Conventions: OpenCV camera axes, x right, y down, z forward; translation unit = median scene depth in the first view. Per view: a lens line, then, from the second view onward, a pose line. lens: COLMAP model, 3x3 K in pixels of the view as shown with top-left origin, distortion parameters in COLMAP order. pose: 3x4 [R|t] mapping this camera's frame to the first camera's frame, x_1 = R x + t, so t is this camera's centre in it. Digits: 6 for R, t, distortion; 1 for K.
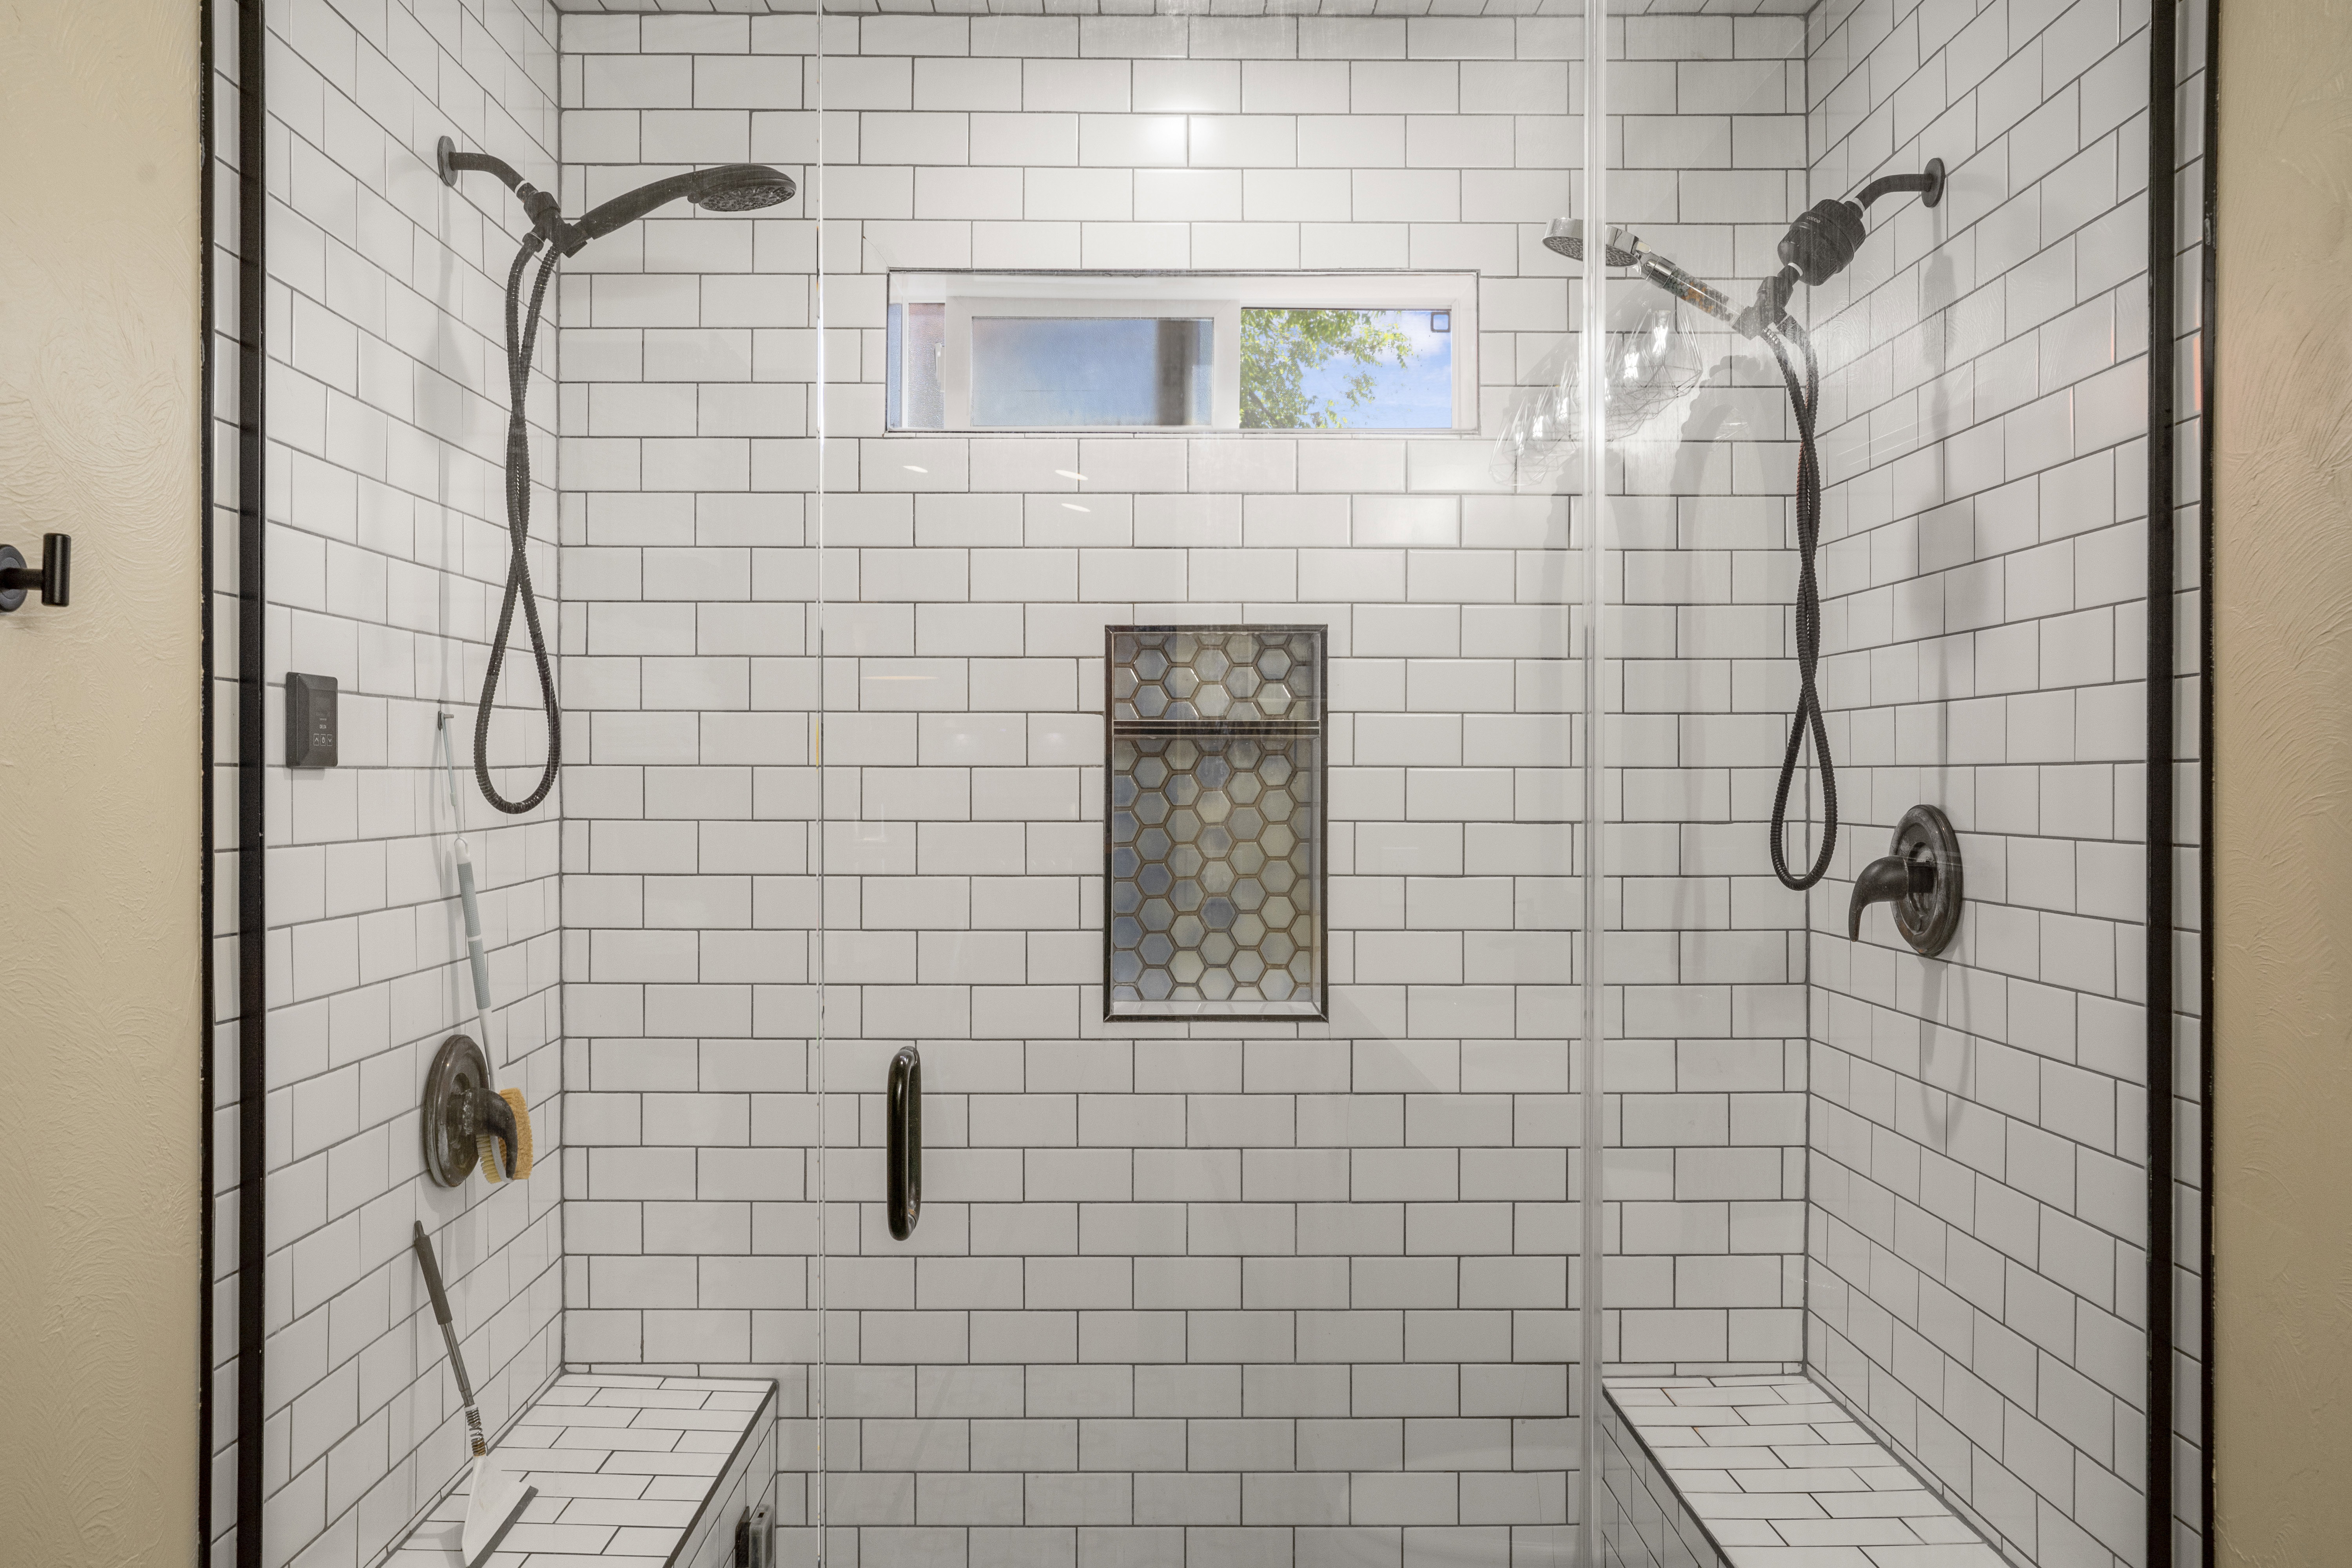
lens RADIAL K [[1856.8, 0, 1162.4], [0, 1856.8, 788.3], [0, 0, 1]] dist [-0.004833, 0.009834]
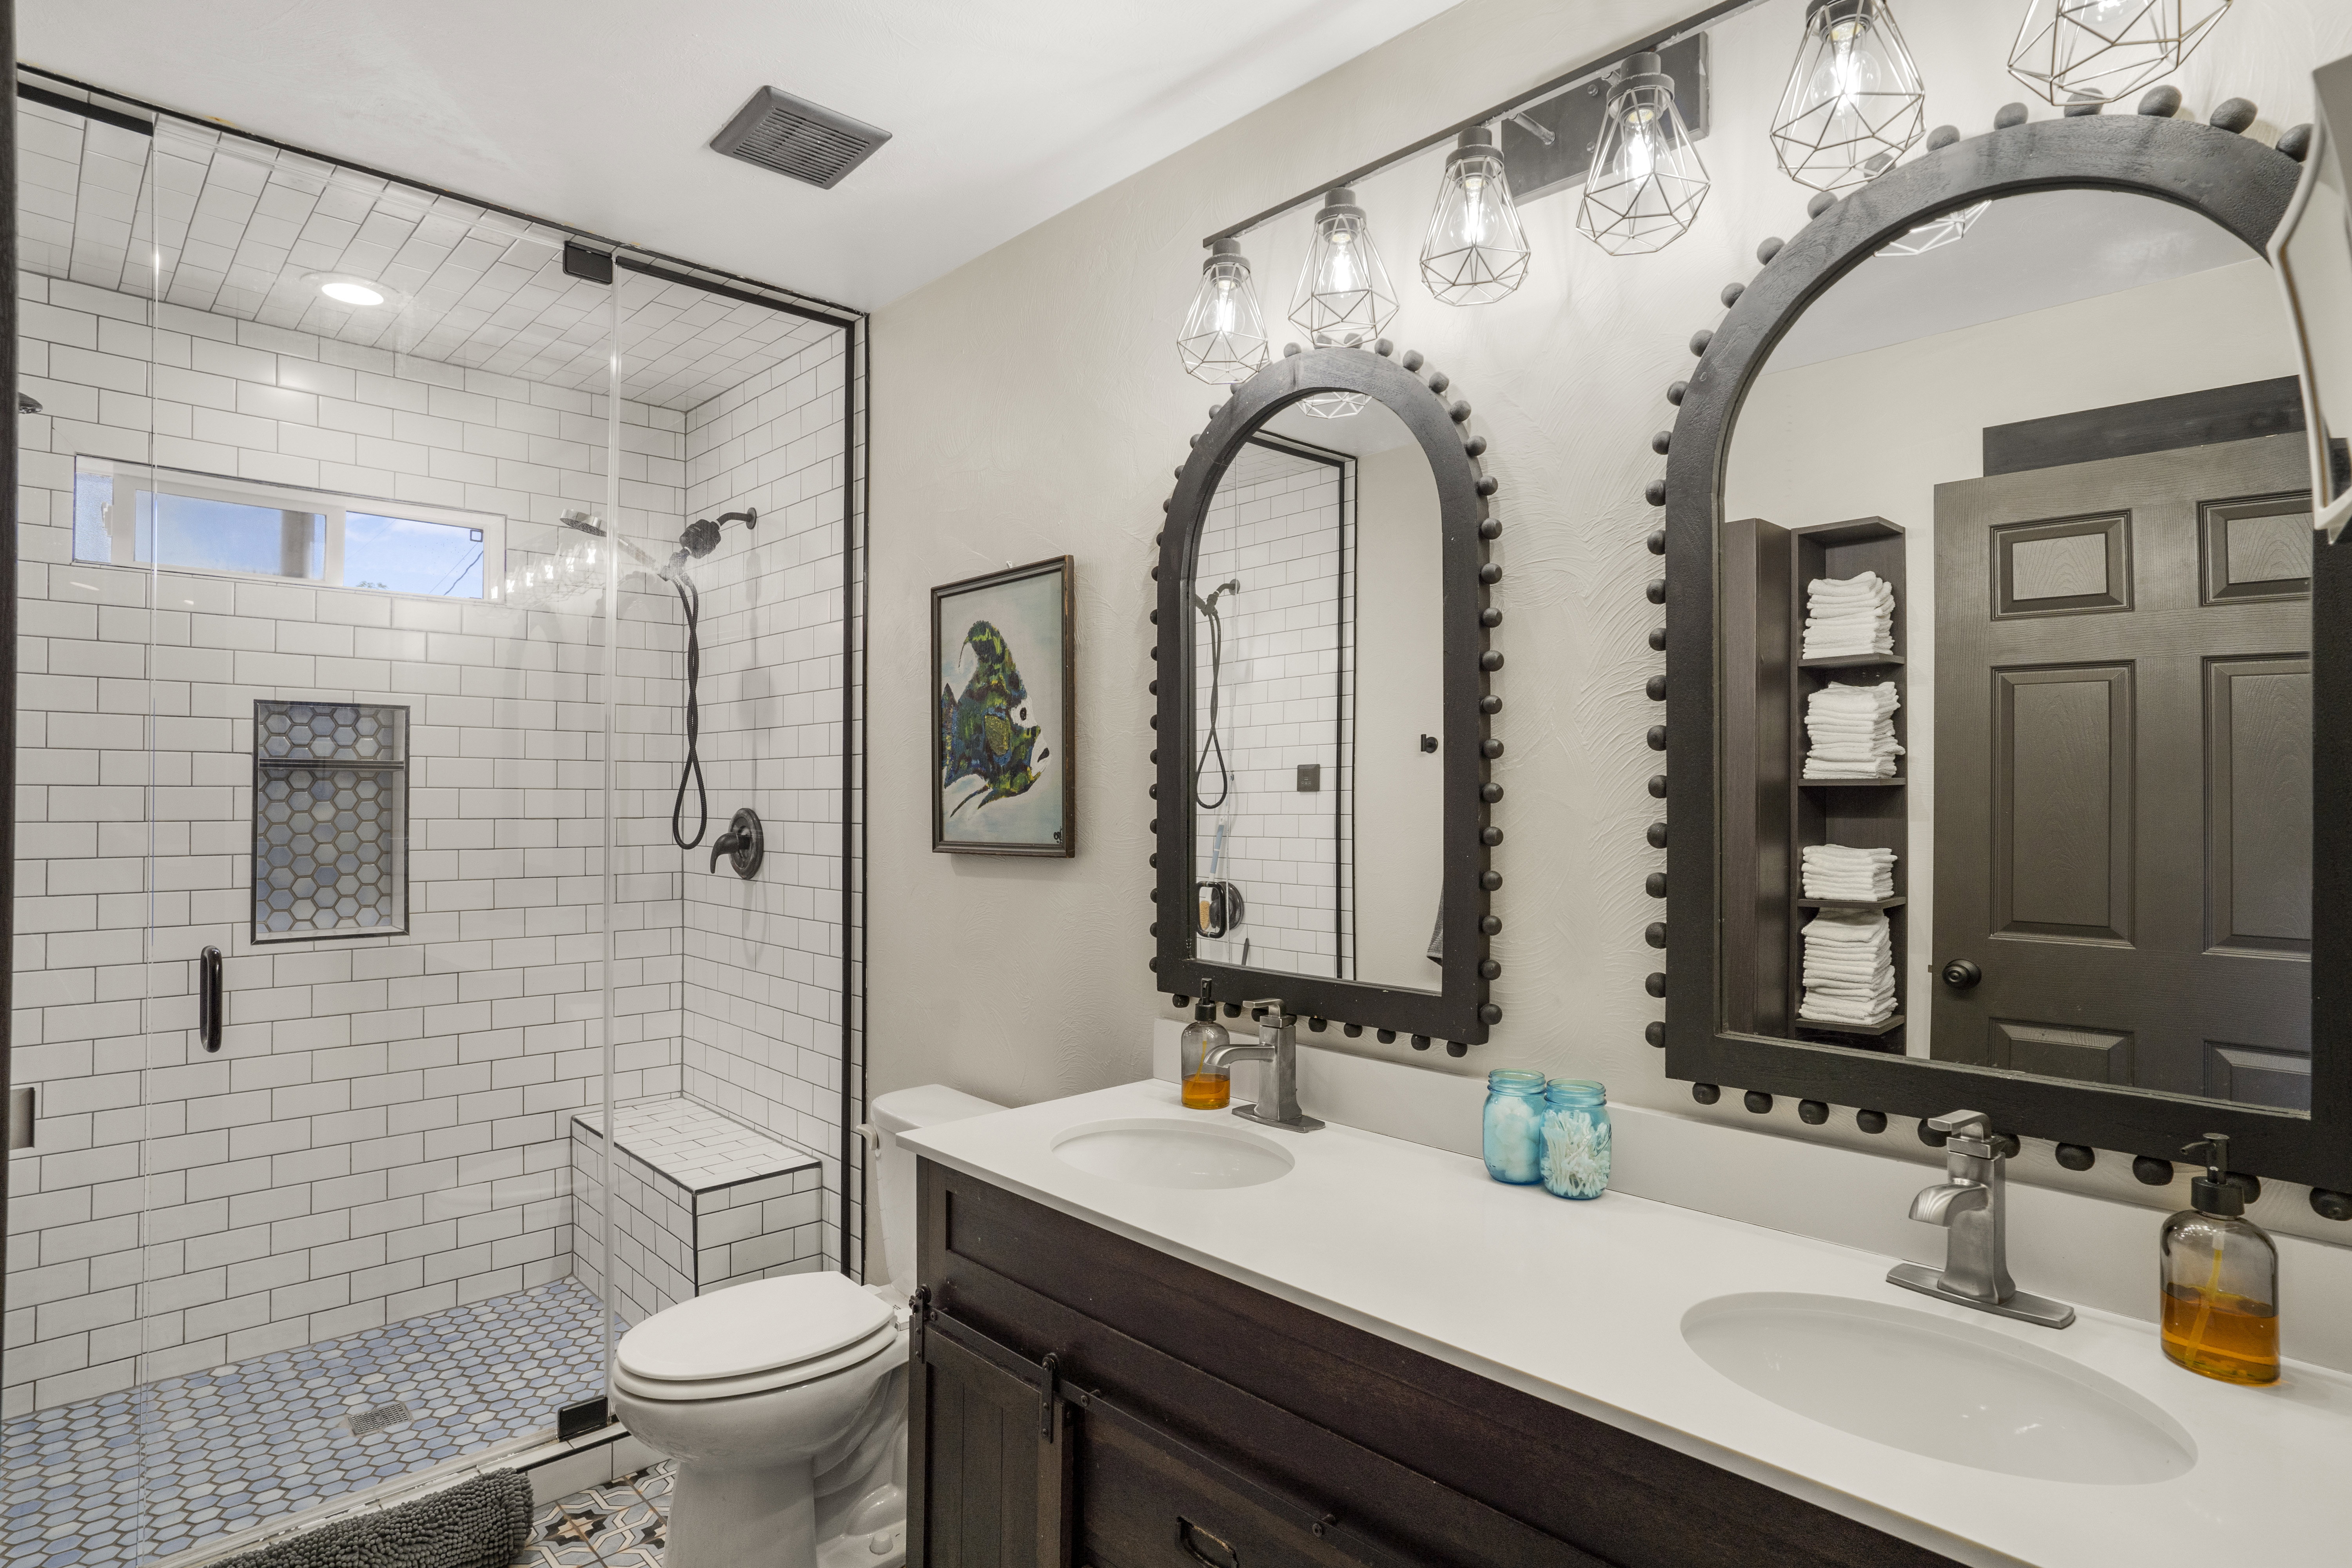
lens RADIAL K [[1215.3, 0, 1165.9], [0, 1215.3, 790.7], [0, 0, 1]] dist [-0.005731, -0.000500]
pose [[0.729182, 0.006132, 0.684292, -0.172549], [0.001114, 0.999948, -0.010148, 0.003596], [-0.684319, 0.008162, 0.729137, -0.311377]]
